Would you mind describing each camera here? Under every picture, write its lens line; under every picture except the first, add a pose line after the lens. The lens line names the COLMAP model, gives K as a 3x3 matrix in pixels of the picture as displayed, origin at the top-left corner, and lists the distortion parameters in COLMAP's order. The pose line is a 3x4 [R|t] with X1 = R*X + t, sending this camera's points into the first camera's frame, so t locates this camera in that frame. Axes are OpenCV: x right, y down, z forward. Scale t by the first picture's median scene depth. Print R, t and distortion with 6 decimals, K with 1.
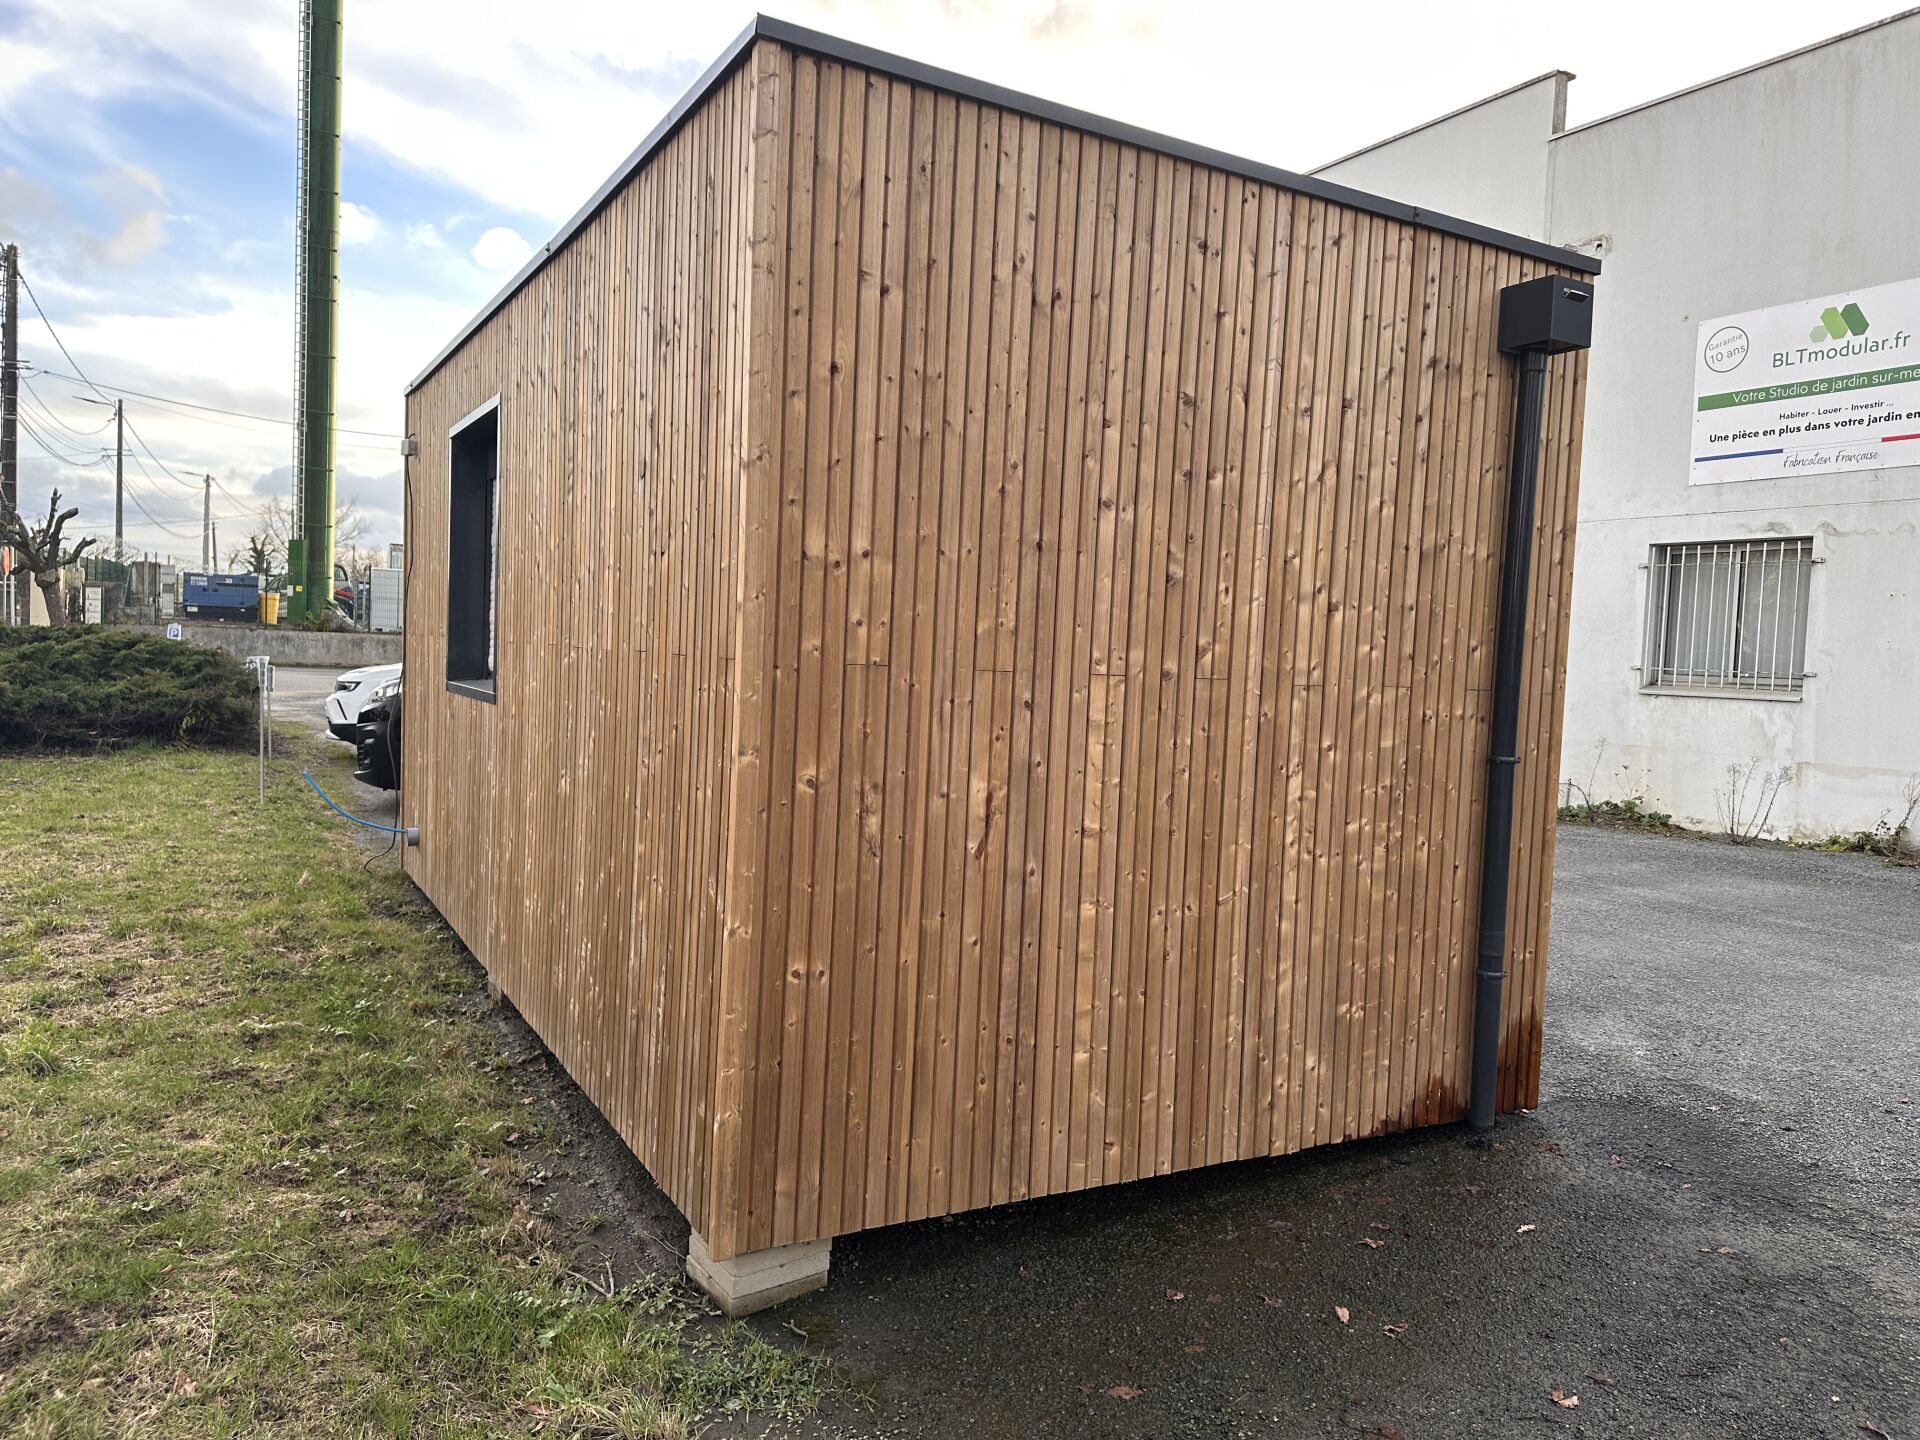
lens RADIAL K [[1338.1, 0, 960.0], [0, 1338.1, 720.0], [0, 0, 1]] dist [0.000186, -0.007730]
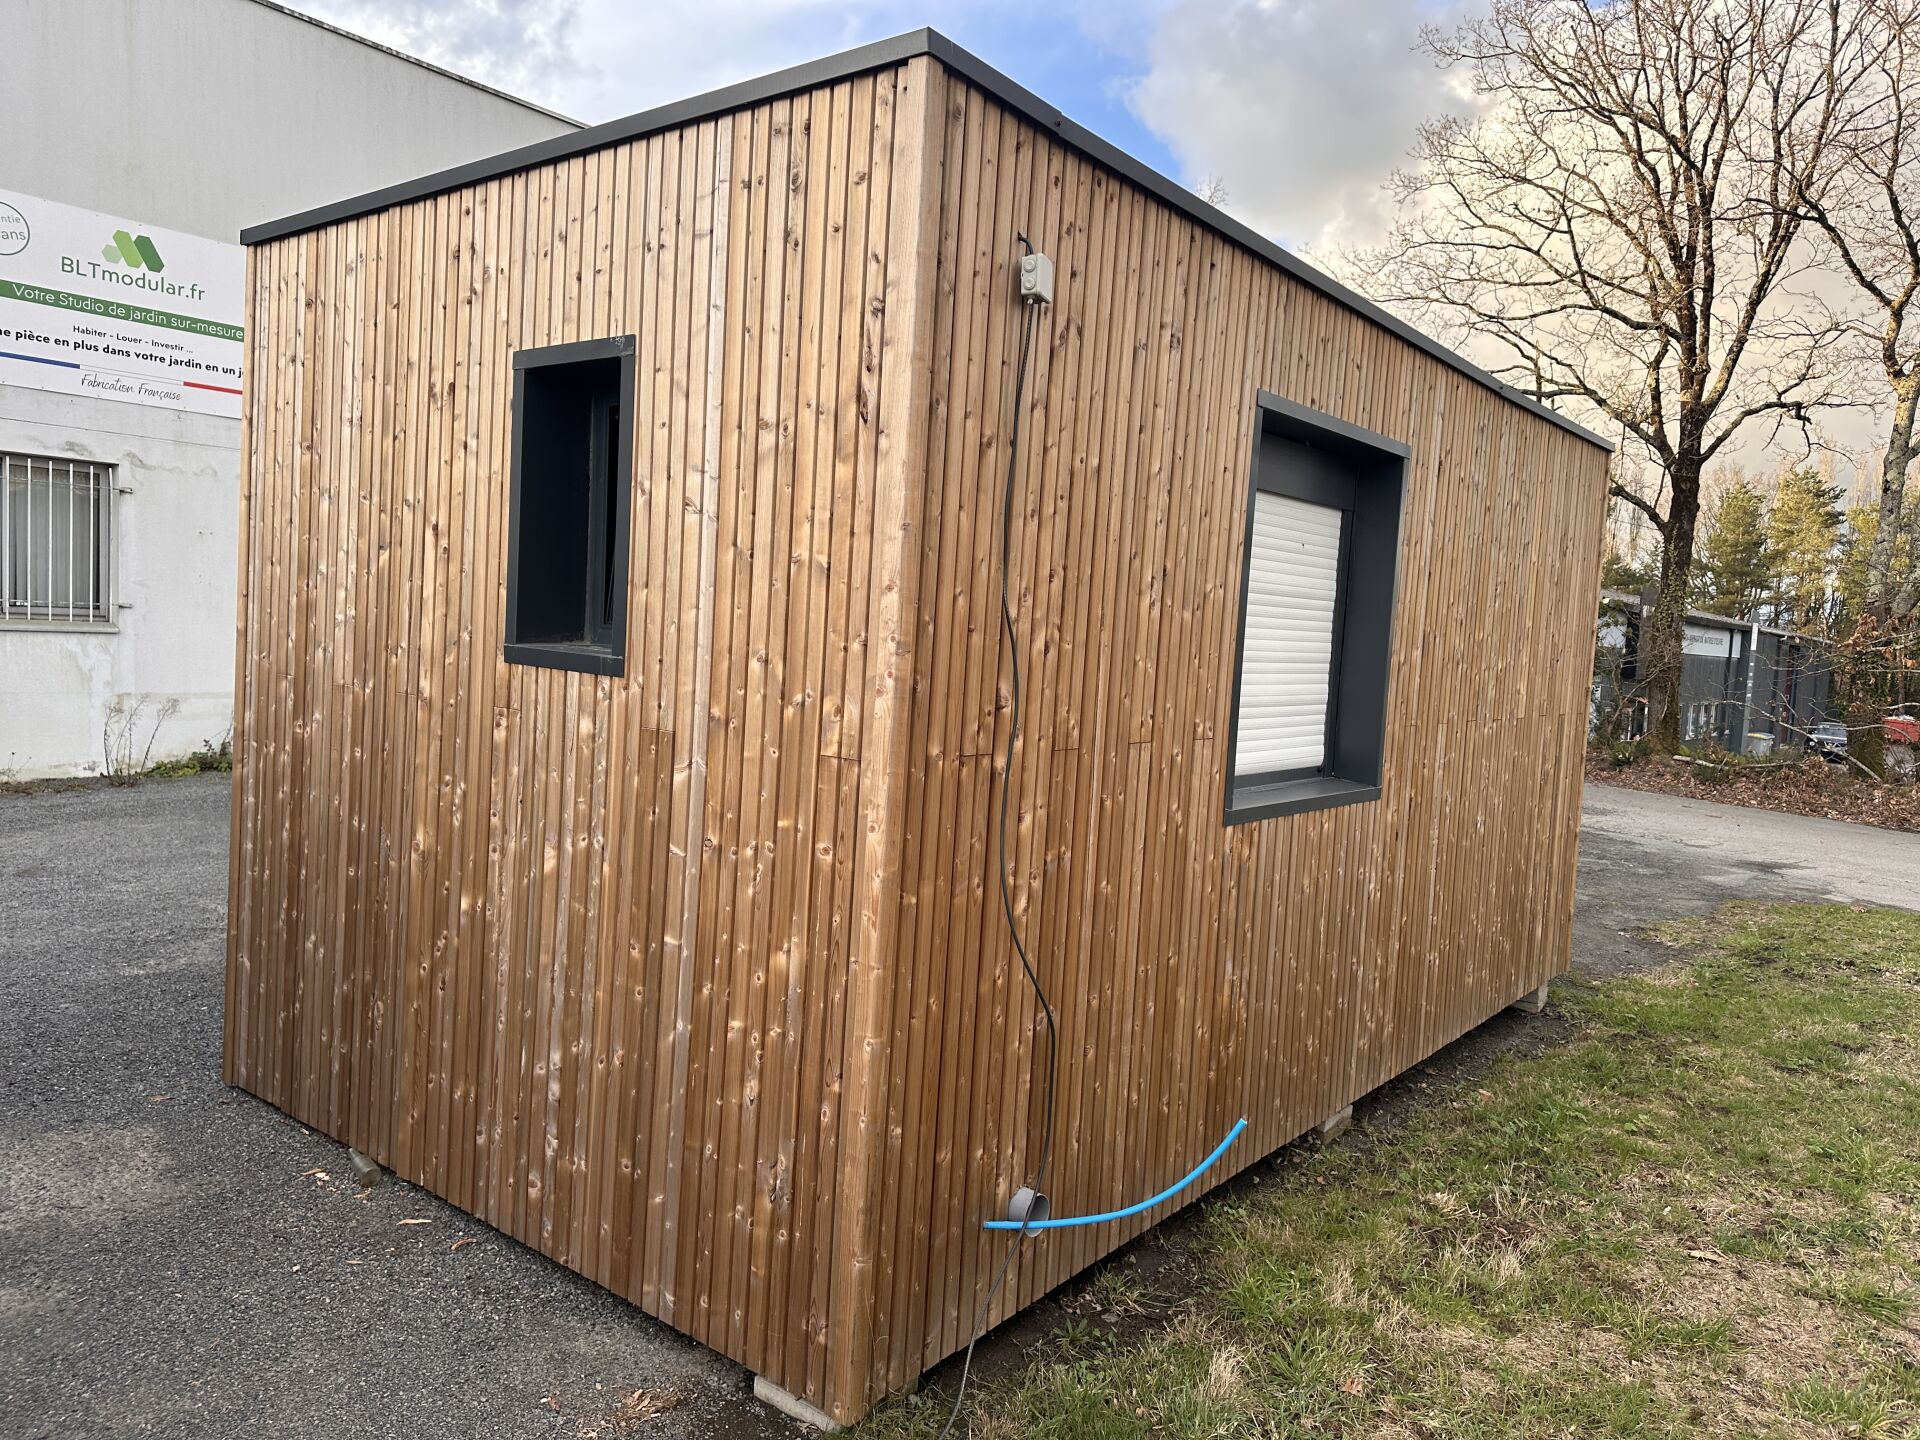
lens RADIAL K [[1338.1, 0, 960.0], [0, 1338.1, 720.0], [0, 0, 1]] dist [0.000186, -0.007730]
pose [[-0.378091, -0.131668, 0.916357, -0.523192], [-0.026871, 0.990978, 0.131303, -0.096766], [-0.925378, 0.025021, -0.378218, 0.802148]]
